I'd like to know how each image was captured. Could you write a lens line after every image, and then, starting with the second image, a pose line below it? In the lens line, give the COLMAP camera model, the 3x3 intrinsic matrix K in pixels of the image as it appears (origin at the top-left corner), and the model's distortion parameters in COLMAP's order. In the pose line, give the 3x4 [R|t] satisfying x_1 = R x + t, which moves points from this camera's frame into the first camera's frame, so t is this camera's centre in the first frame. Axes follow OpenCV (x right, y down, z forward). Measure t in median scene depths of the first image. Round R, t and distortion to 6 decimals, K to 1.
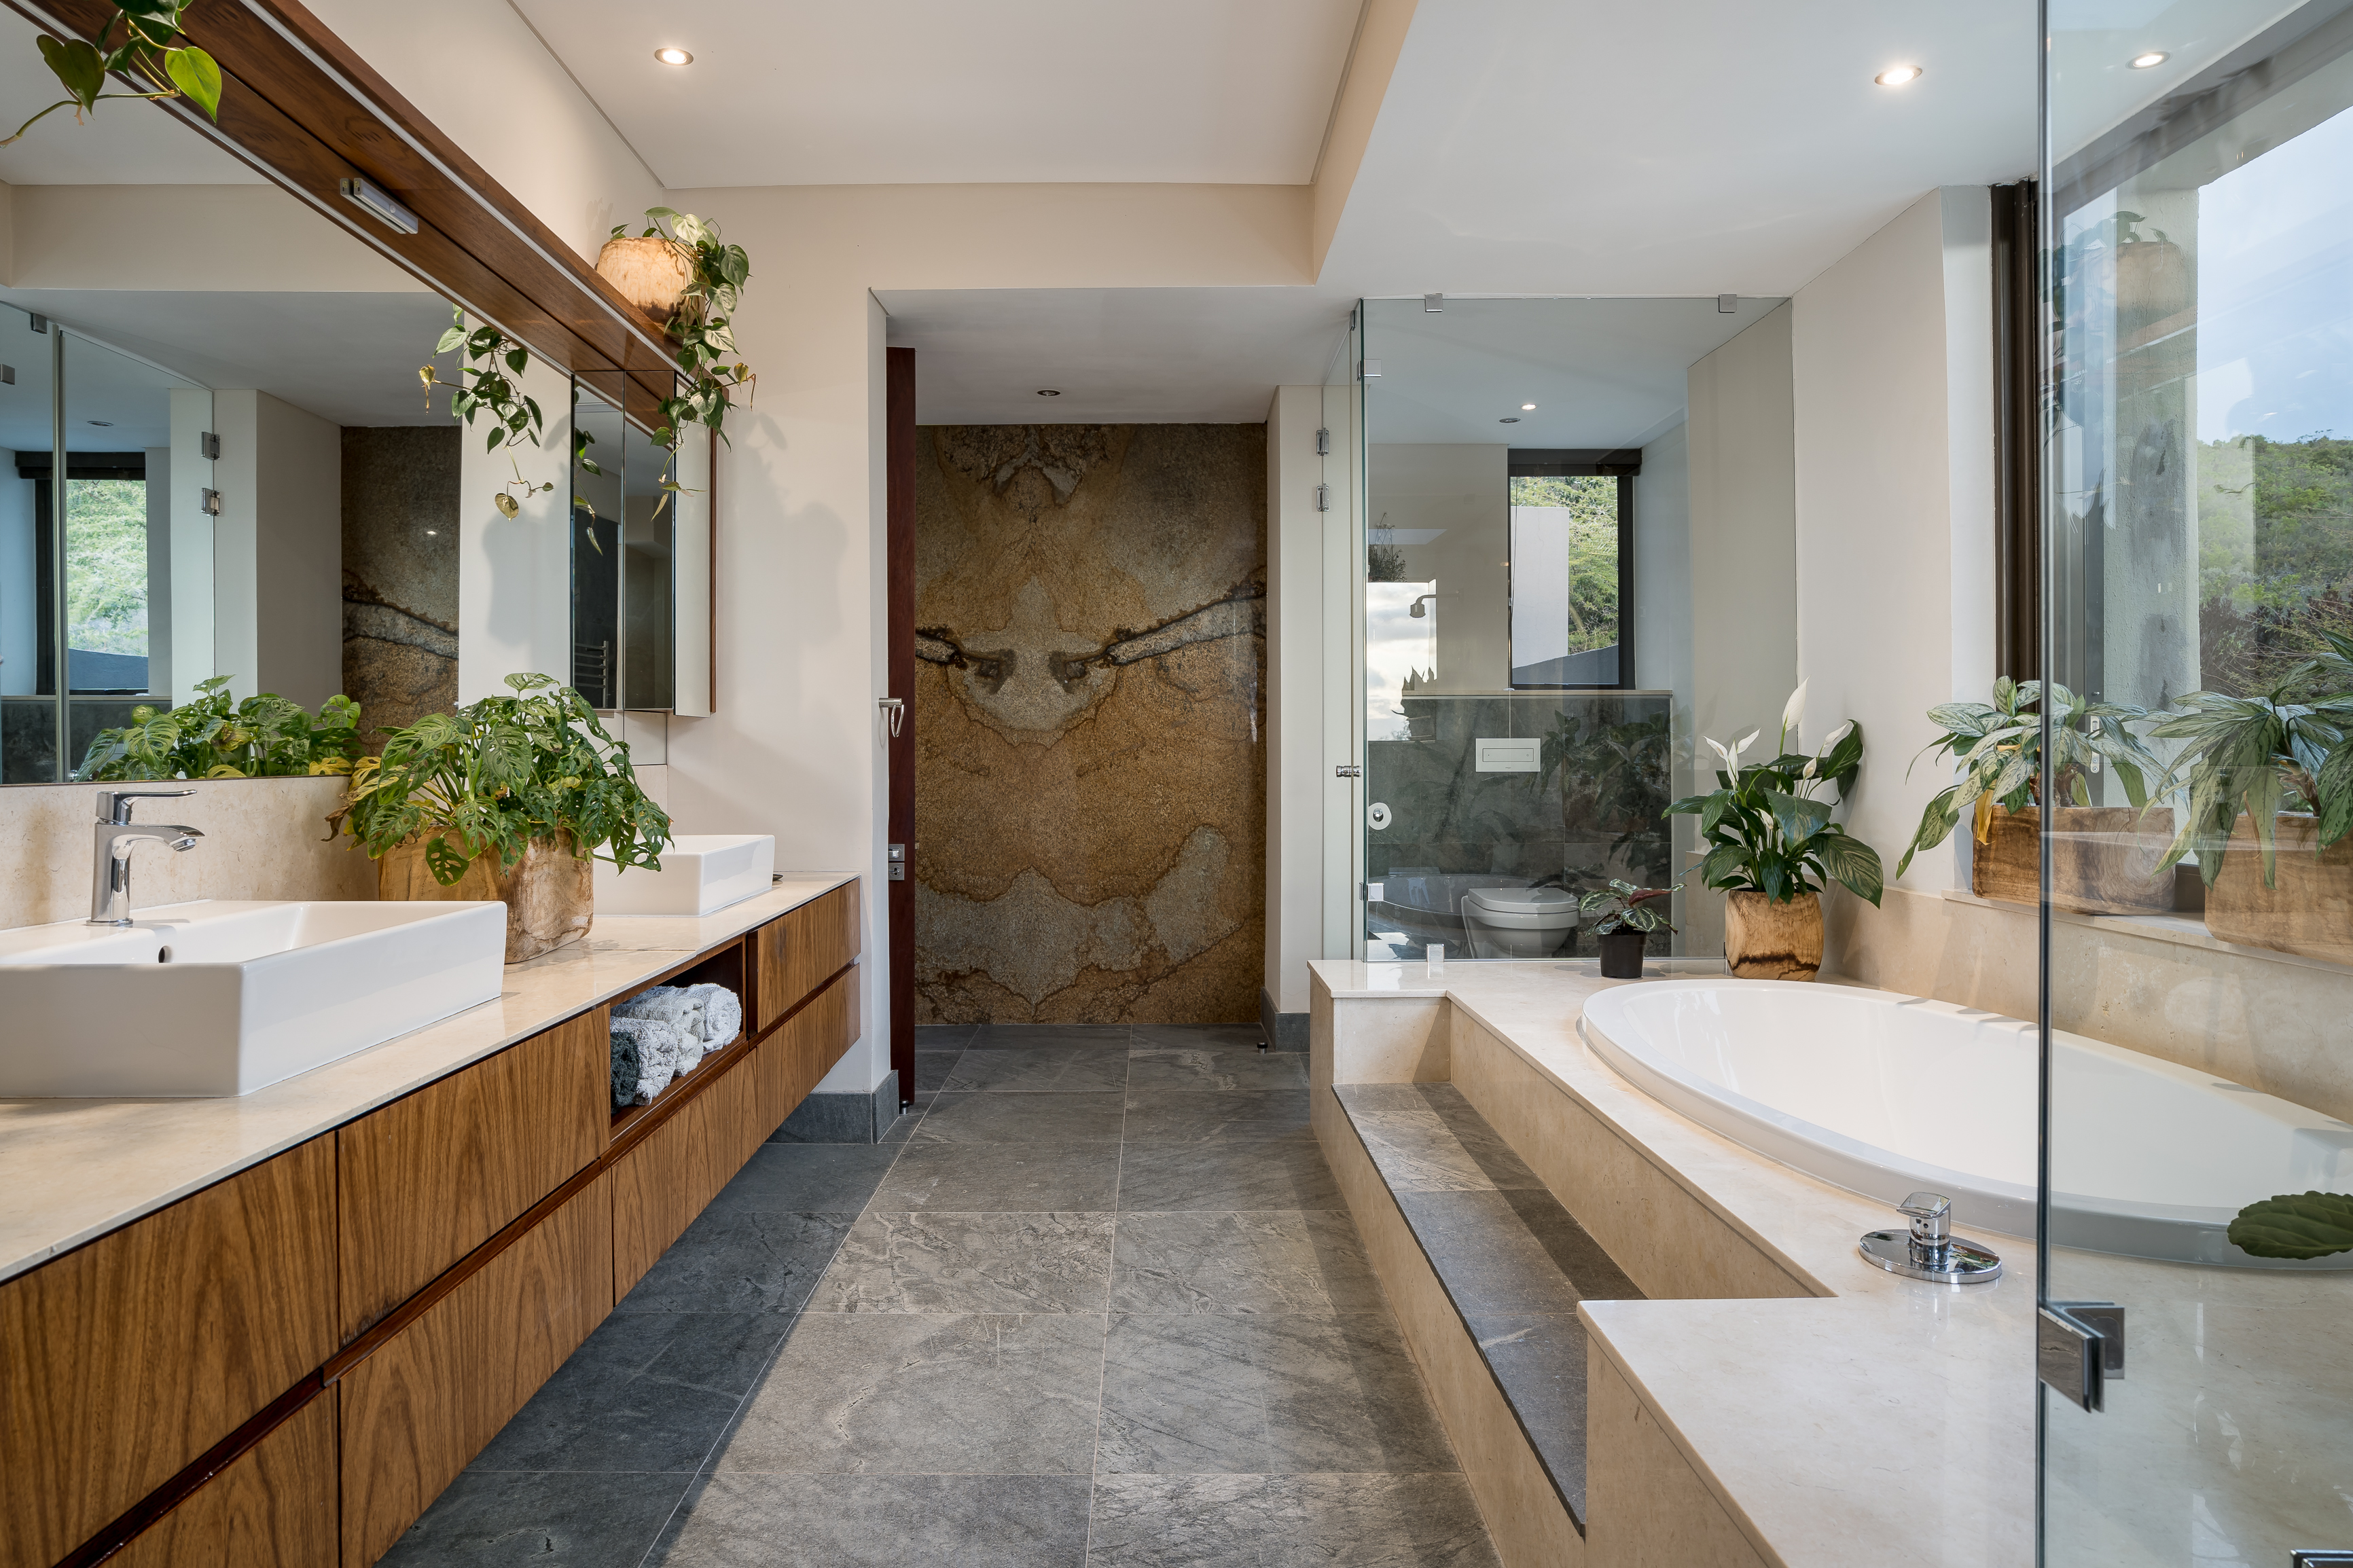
lens RADIAL K [[1323.9, 0, 1179.0], [0, 1323.9, 772.6], [0, 0, 1]] dist [0.000864, 0.009765]
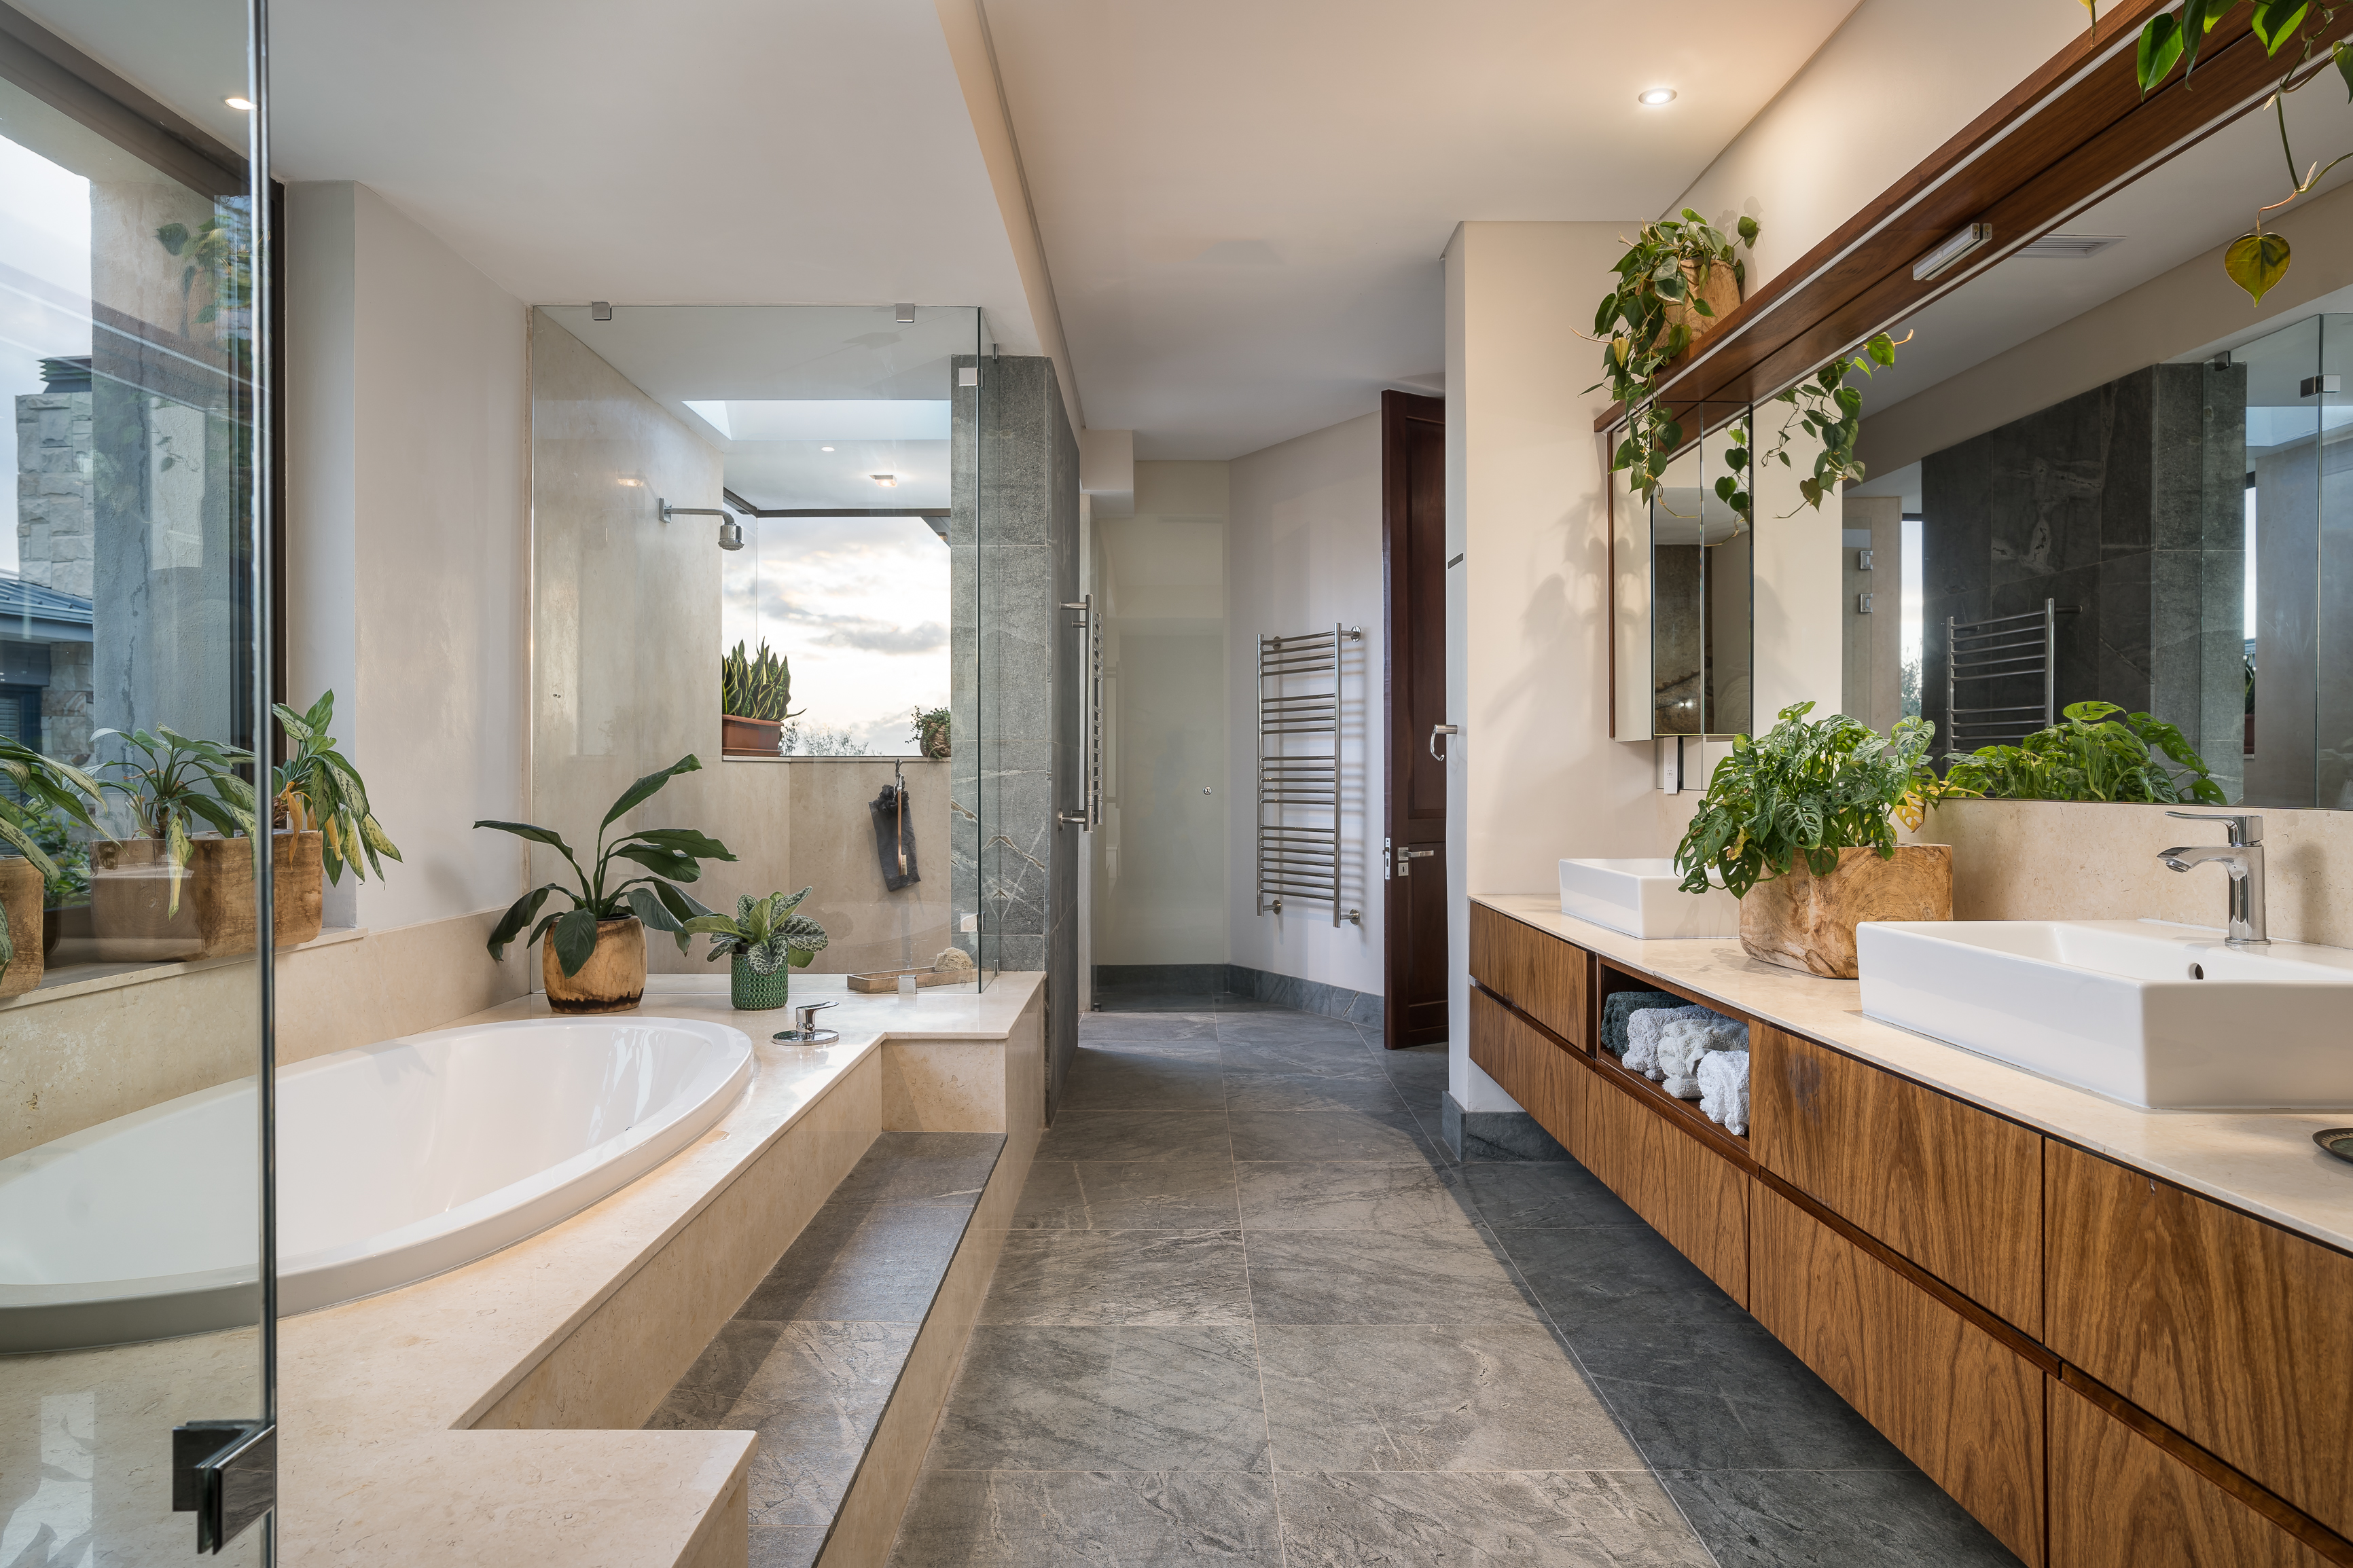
lens RADIAL K [[1428.6, 0, 1176.2], [0, 1428.6, 775.8], [0, 0, 1]] dist [-0.027369, 0.017583]
pose [[-0.999749, 0.003076, 0.022176, -0.016838], [0.003551, 0.999765, 0.021387, -0.040106], [-0.022105, 0.021460, -0.999525, 2.024992]]
